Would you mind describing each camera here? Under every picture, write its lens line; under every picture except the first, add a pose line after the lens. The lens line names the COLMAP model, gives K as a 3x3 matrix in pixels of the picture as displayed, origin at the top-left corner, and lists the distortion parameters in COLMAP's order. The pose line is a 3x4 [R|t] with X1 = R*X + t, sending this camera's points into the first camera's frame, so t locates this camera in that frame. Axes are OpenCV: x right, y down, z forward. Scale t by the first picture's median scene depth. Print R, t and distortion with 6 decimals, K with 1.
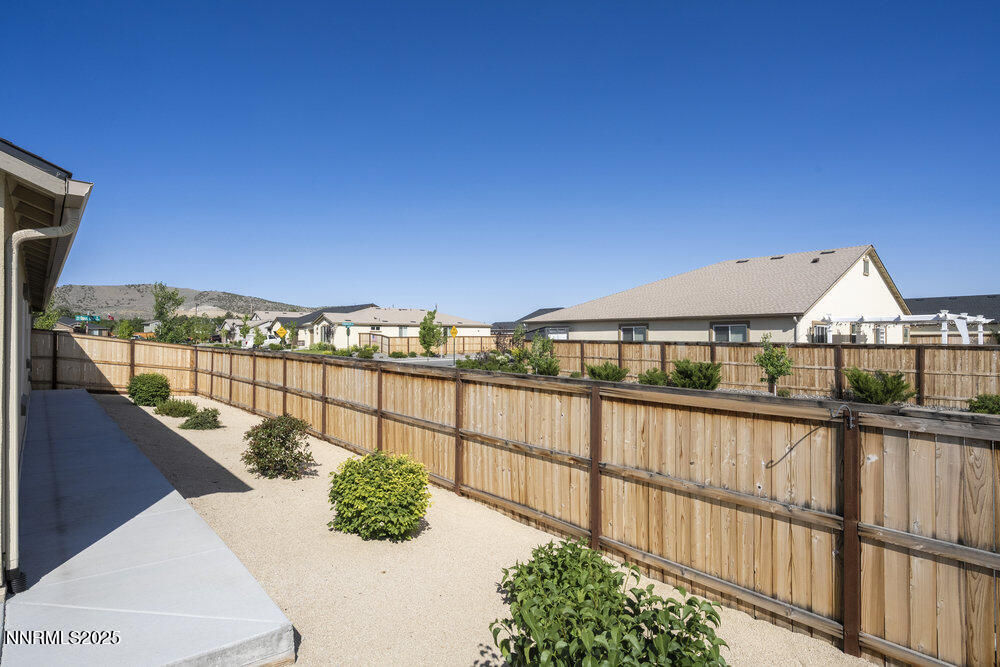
lens RADIAL K [[539.6, 0, 500.0], [0, 539.6, 333.5], [0, 0, 1]] dist [-0.000116, -0.000855]
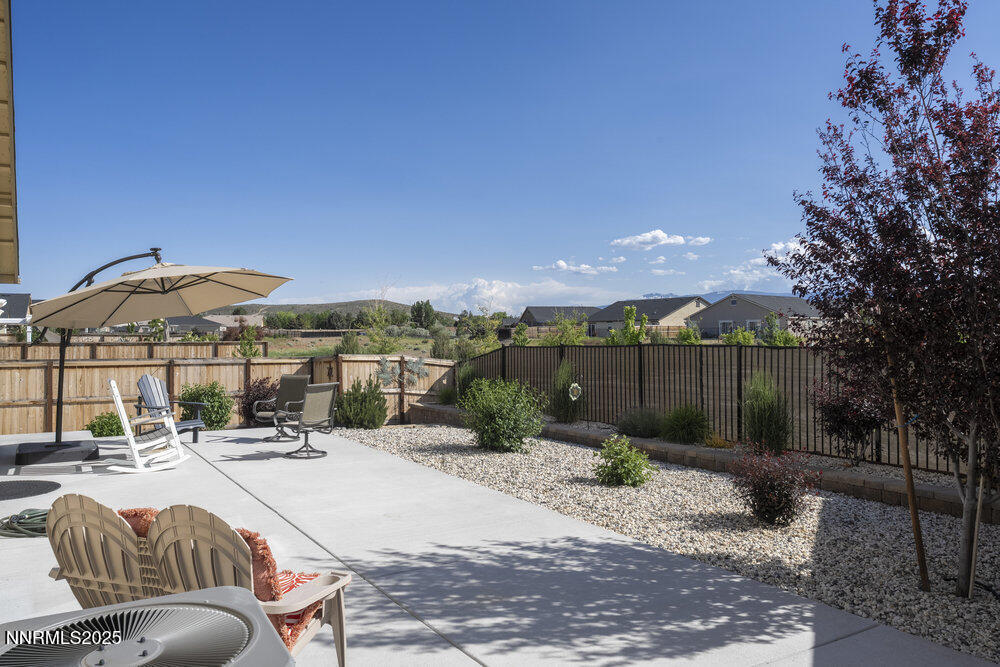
lens RADIAL K [[715.5, 0, 500.0], [0, 715.5, 333.5], [0, 0, 1]] dist [-0.000945, 0.002892]
pose [[0.132971, -0.001019, 0.991119, -0.736650], [-0.002251, 0.999997, 0.001330, -0.005005], [-0.991117, -0.002408, 0.132969, -0.331999]]
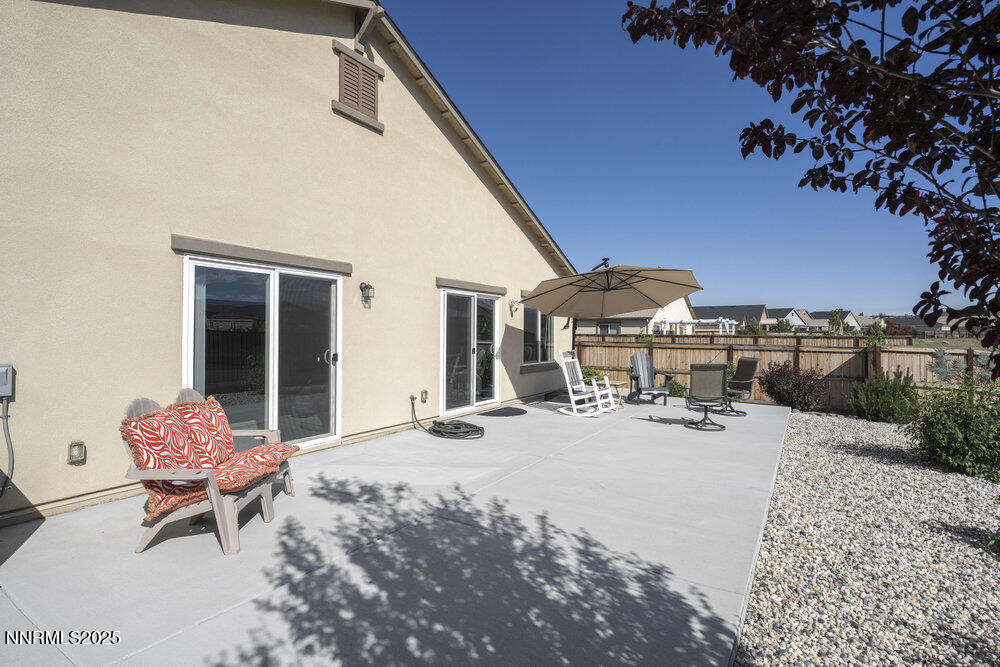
lens RADIAL K [[497.9, 0, 498.3], [0, 497.9, 328.9], [0, 0, 1]] dist [0.000041, 0.000184]
pose [[0.952343, 0.004697, 0.304992, -0.501408], [-0.003795, 0.999987, -0.003548, 0.008168], [-0.305005, 0.002222, 0.952348, -0.473742]]
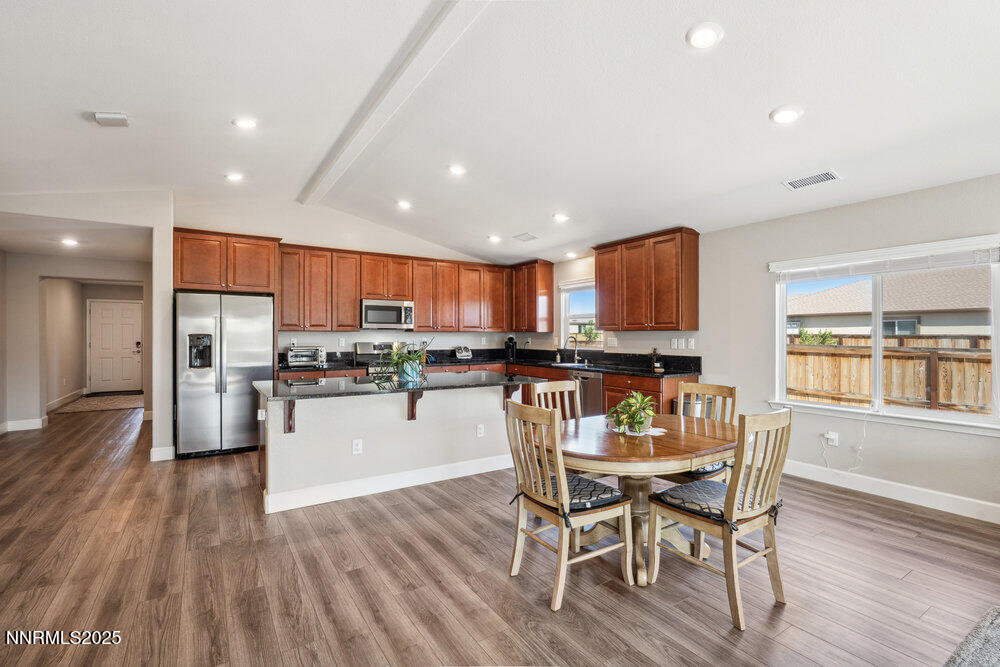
lens RADIAL K [[455.9, 0, 500.0], [0, 455.9, 335.7], [0, 0, 1]] dist [-0.000282, 0.000109]
pose [[0.991032, -0.001221, -0.133623, -0.556731], [0.002268, 0.999968, 0.007680, 0.010620], [0.133609, -0.007914, 0.991003, 0.189134]]
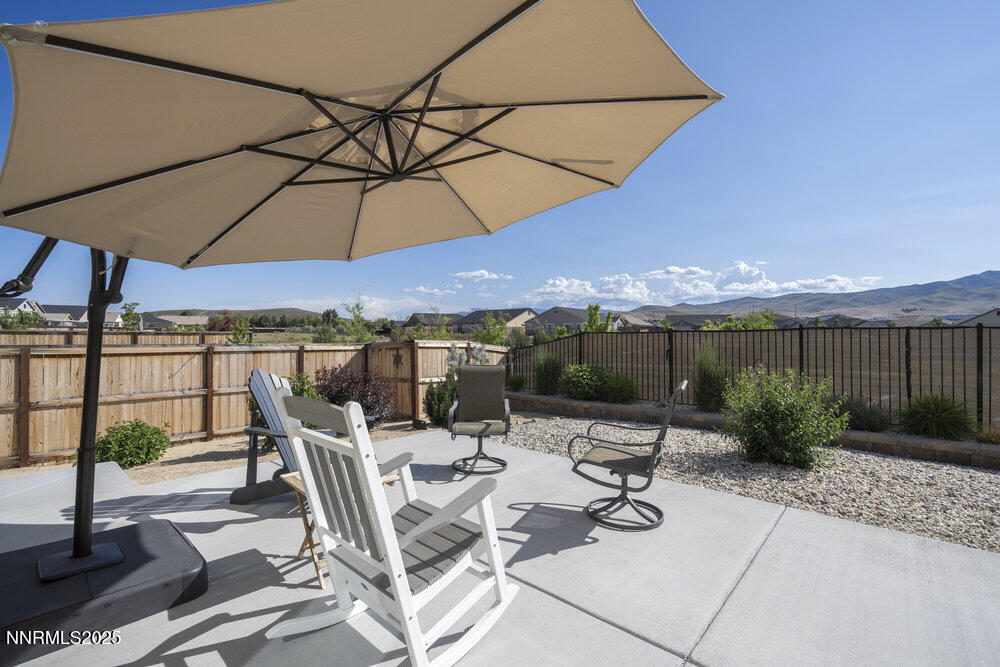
lens RADIAL K [[448.4, 0, 503.8], [0, 448.4, 331.8], [0, 0, 1]] dist [-0.001157, 0.000153]
pose [[-0.139911, 0.000827, 0.990164, -0.376481], [-0.010435, 0.999943, -0.002309, 0.014478], [-0.990109, -0.010655, -0.139895, -0.019625]]
